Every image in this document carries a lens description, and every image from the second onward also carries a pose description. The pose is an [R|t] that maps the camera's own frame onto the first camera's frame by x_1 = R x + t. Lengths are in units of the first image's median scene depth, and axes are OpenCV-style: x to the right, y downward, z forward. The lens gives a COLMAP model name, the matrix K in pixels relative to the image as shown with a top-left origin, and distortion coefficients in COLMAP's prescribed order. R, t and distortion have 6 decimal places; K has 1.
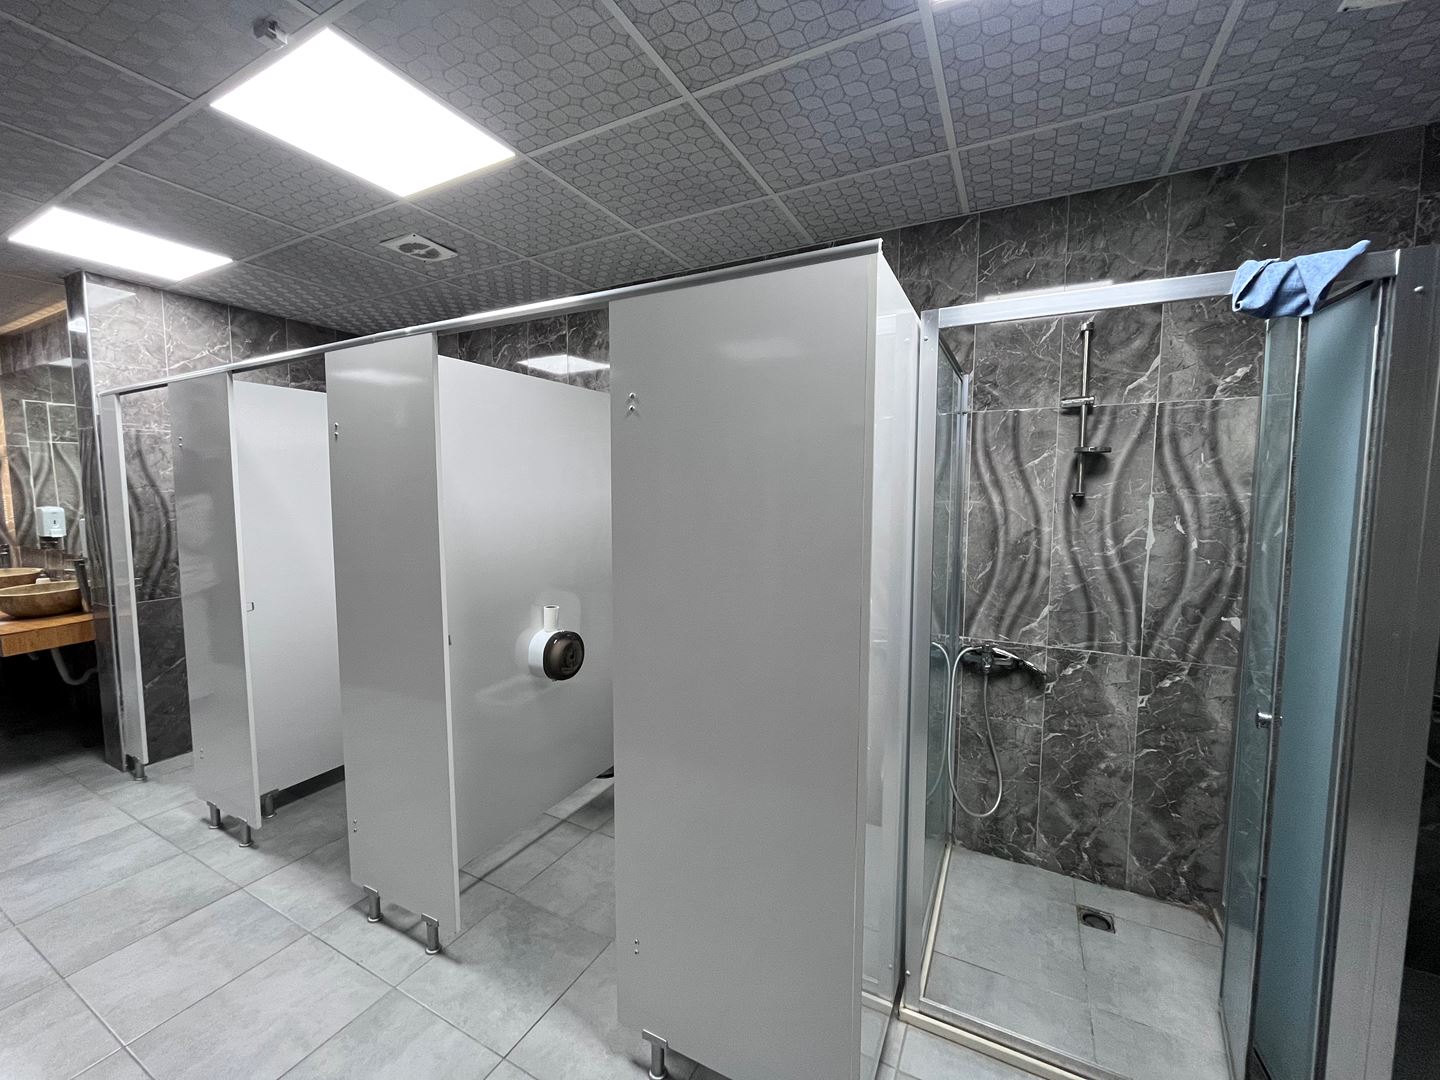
lens RADIAL K [[579.9, 0, 712.1], [0, 579.9, 532.2], [0, 0, 1]] dist [-0.002955, -0.000195]
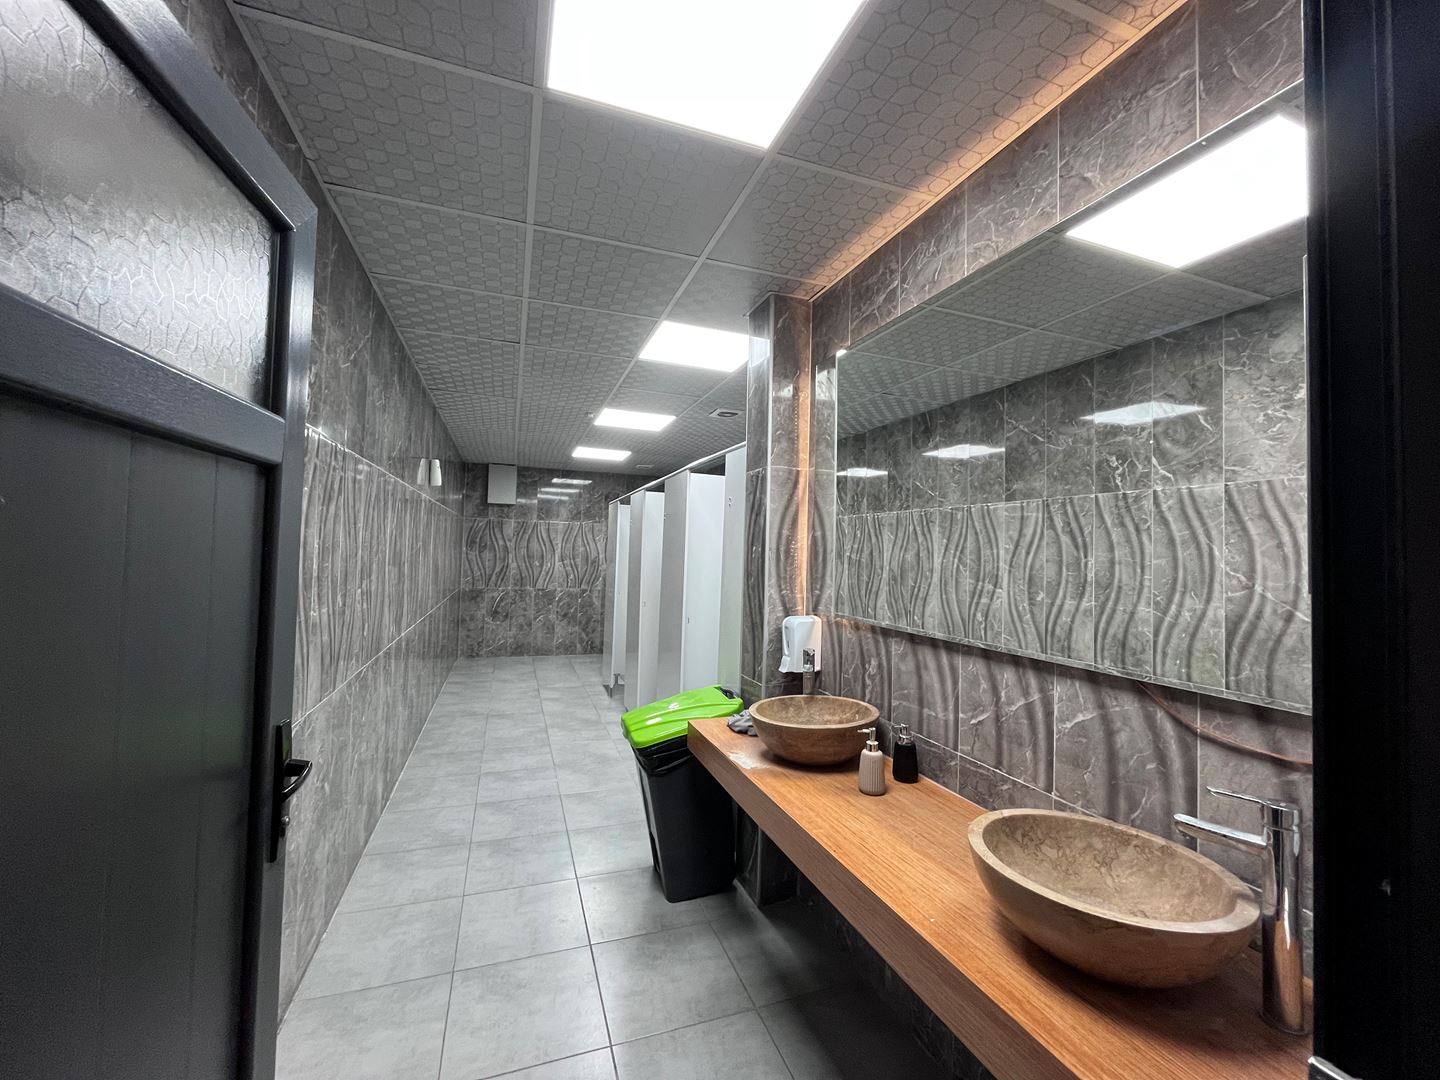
lens RADIAL K [[579.9, 0, 719.5], [0, 579.9, 535.2], [0, 0, 1]] dist [-0.002955, -0.000195]
pose [[0.740507, -0.001994, -0.672046, 3.835423], [-0.076841, 0.993186, -0.087616, 0.132394], [0.667641, 0.116521, 0.735308, -1.223043]]
